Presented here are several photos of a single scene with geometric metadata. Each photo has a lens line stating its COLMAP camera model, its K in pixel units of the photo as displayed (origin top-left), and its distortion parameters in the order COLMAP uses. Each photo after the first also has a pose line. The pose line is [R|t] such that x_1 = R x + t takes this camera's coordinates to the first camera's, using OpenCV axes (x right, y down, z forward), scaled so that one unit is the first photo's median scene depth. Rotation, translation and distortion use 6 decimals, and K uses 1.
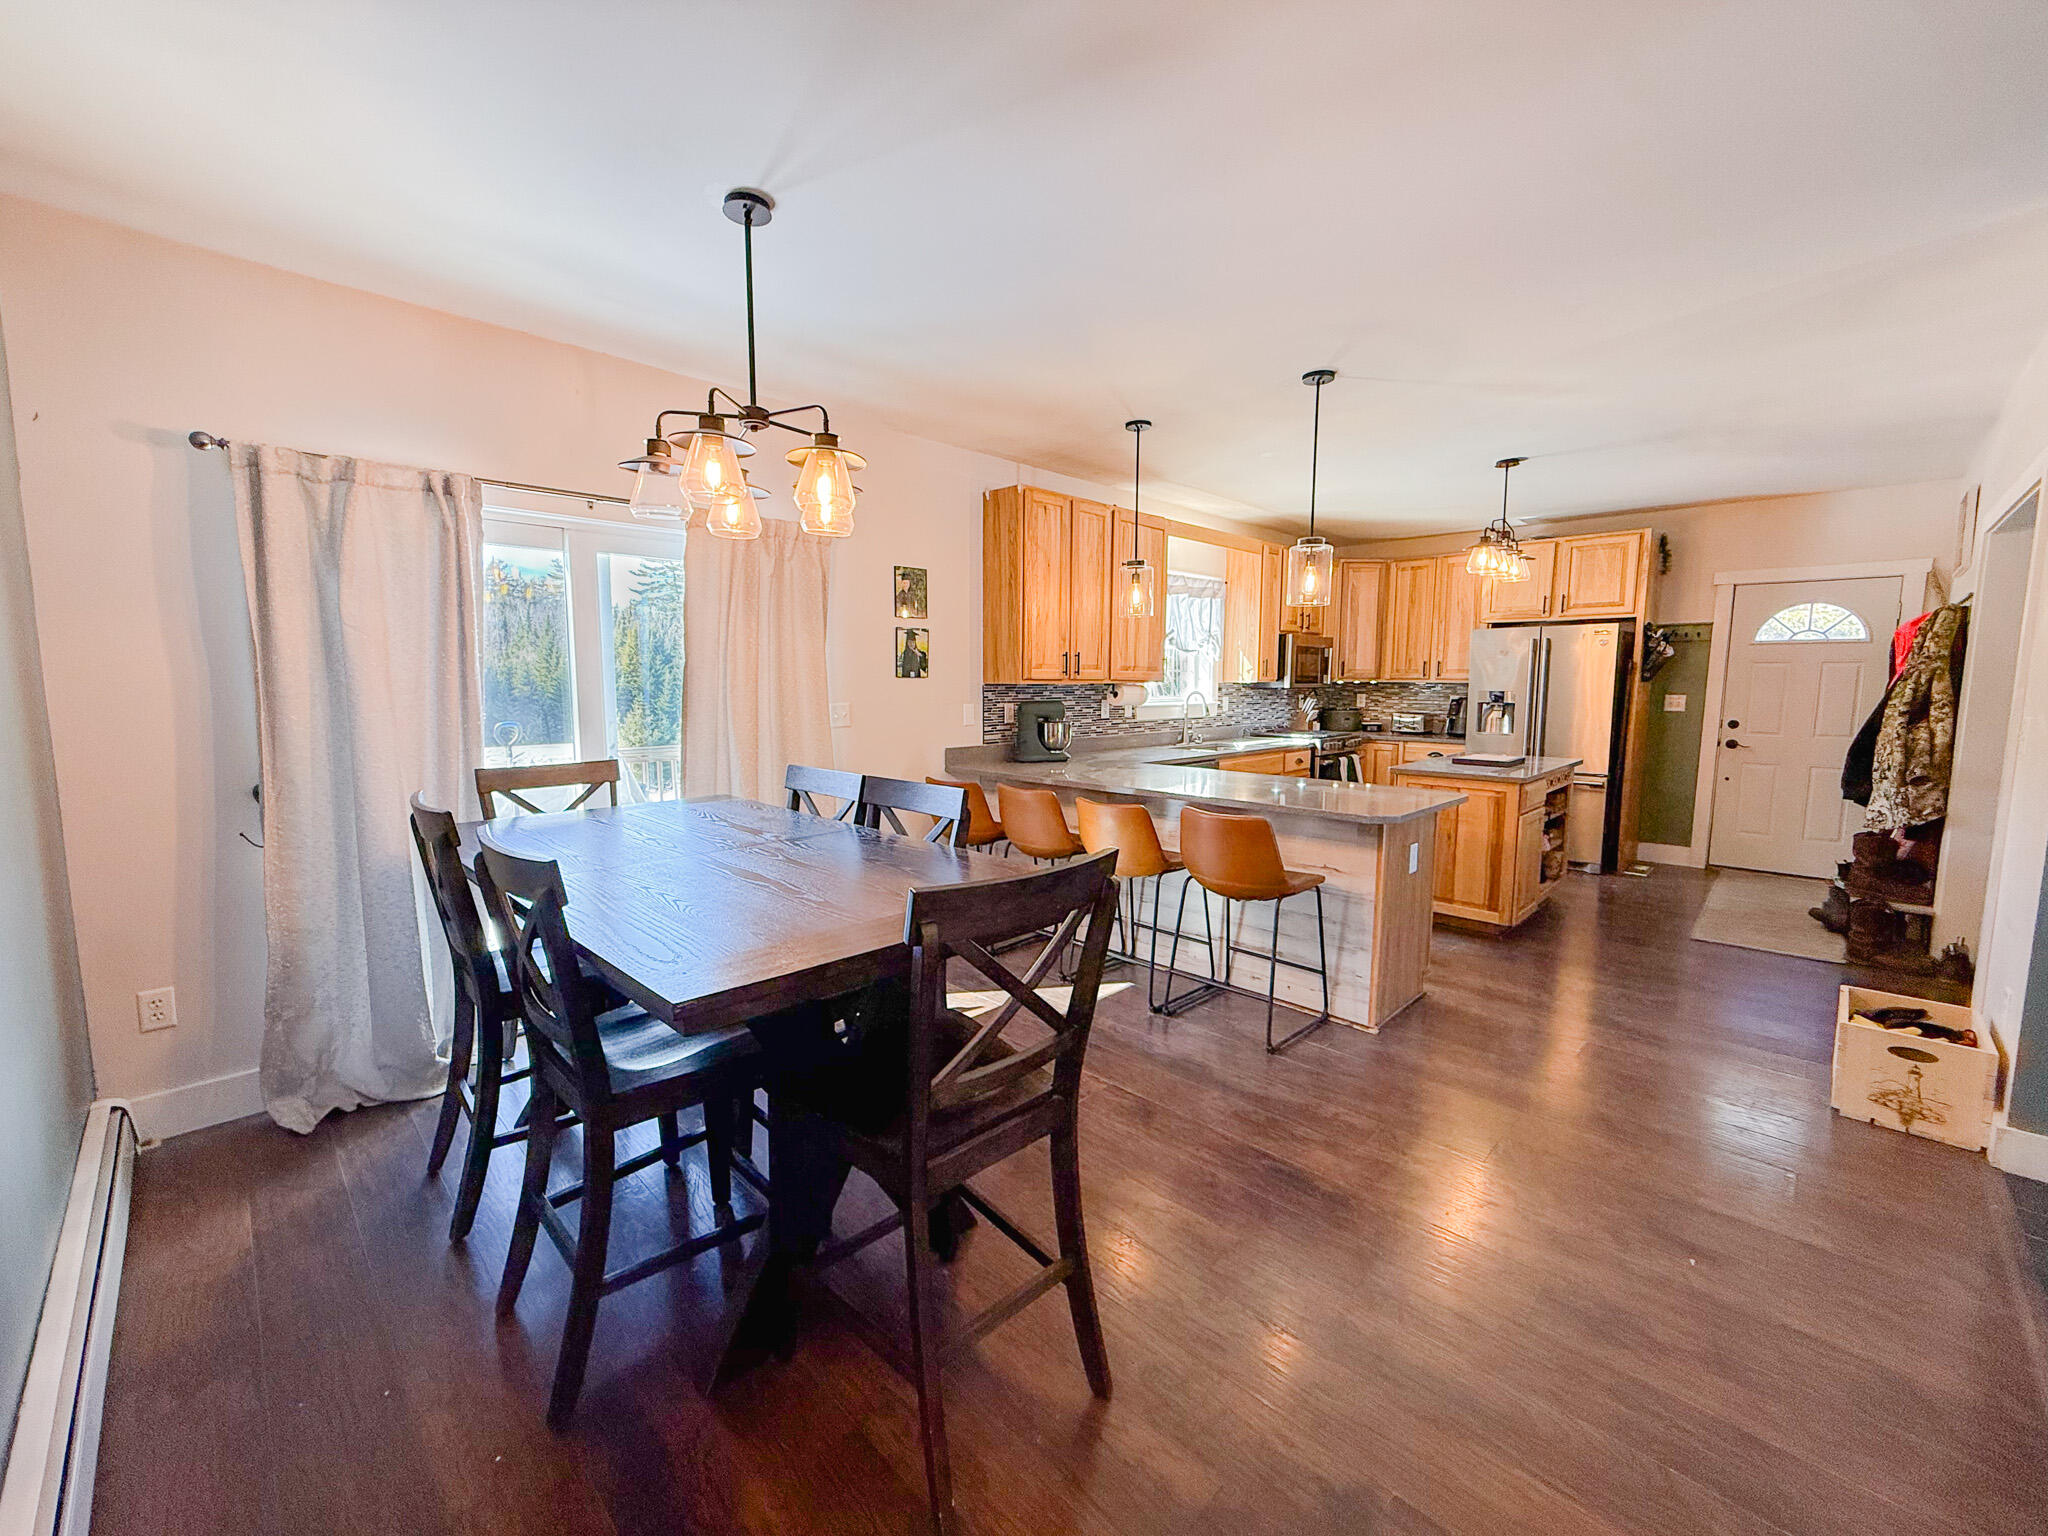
lens RADIAL K [[817.3, 0, 1015.4], [0, 817.3, 767.2], [0, 0, 1]] dist [0.000606, -0.000134]
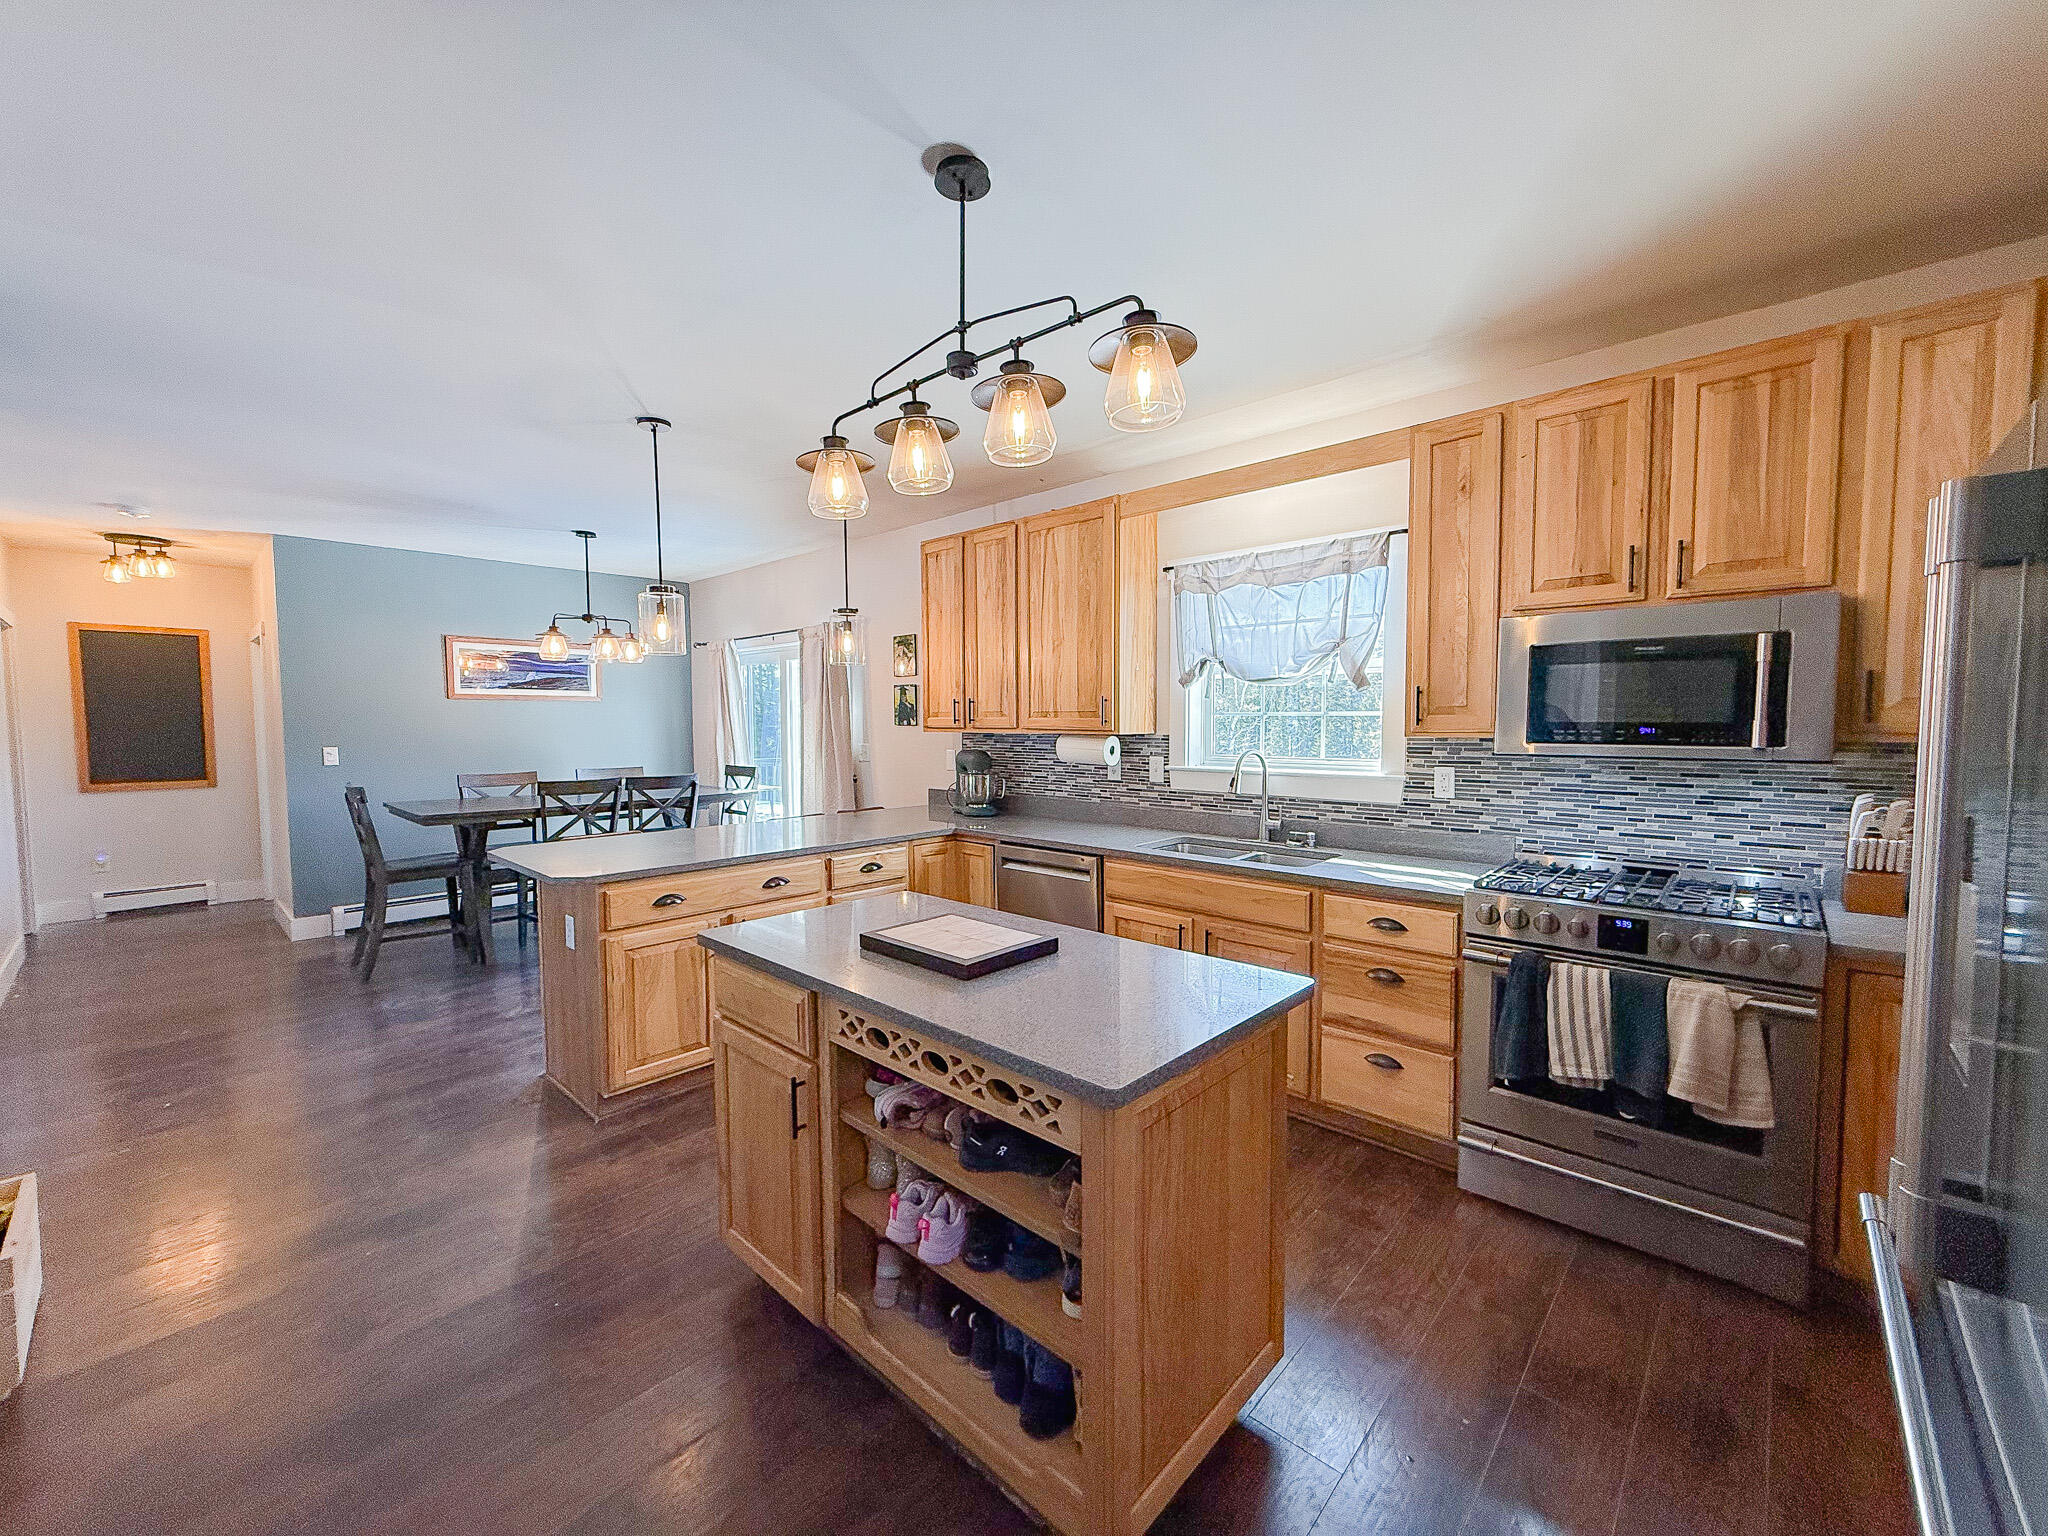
lens RADIAL K [[814.1, 0, 1014.1], [0, 814.1, 766.3], [0, 0, 1]] dist [-0.000124, 0.000242]
pose [[0.031124, 0.055561, -0.997970, 1.061978], [-0.105177, 0.993093, 0.052009, -0.127029], [0.993966, 0.103345, 0.036752, 1.102611]]
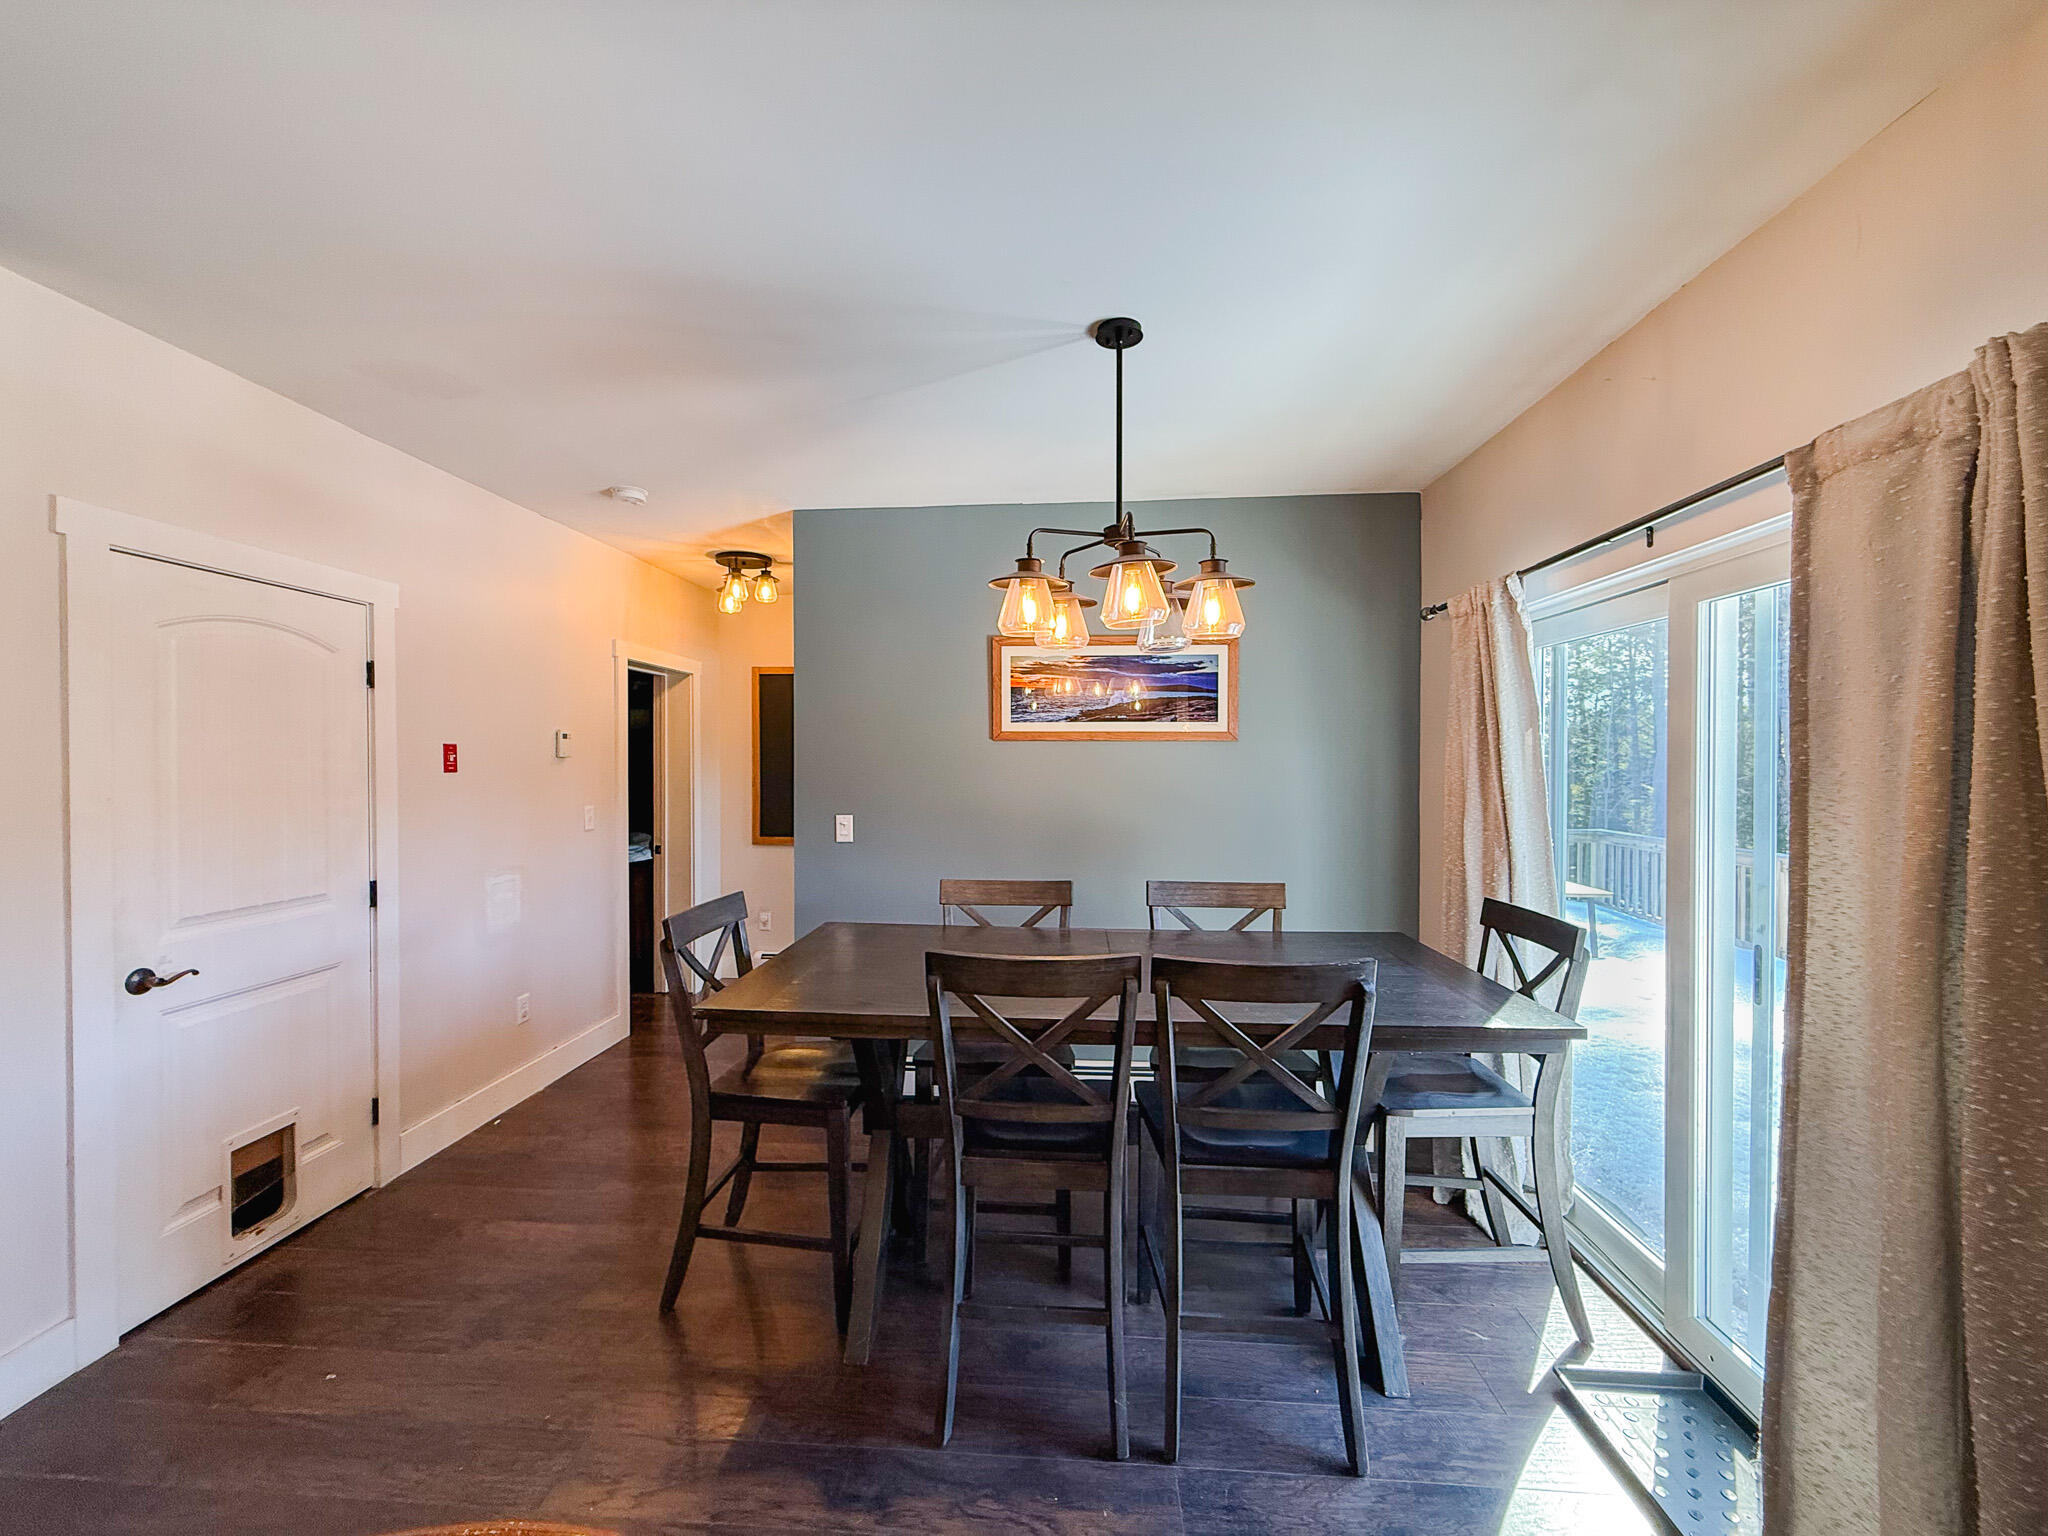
lens RADIAL K [[830.9, 0, 995.5], [0, 830.9, 772.1], [0, 0, 1]] dist [0.001115, 0.000154]
pose [[-0.765967, 0.006727, -0.642845, 0.220541], [-0.070745, 0.992990, 0.094685, -0.117648], [0.638975, 0.118003, -0.760122, 0.853217]]
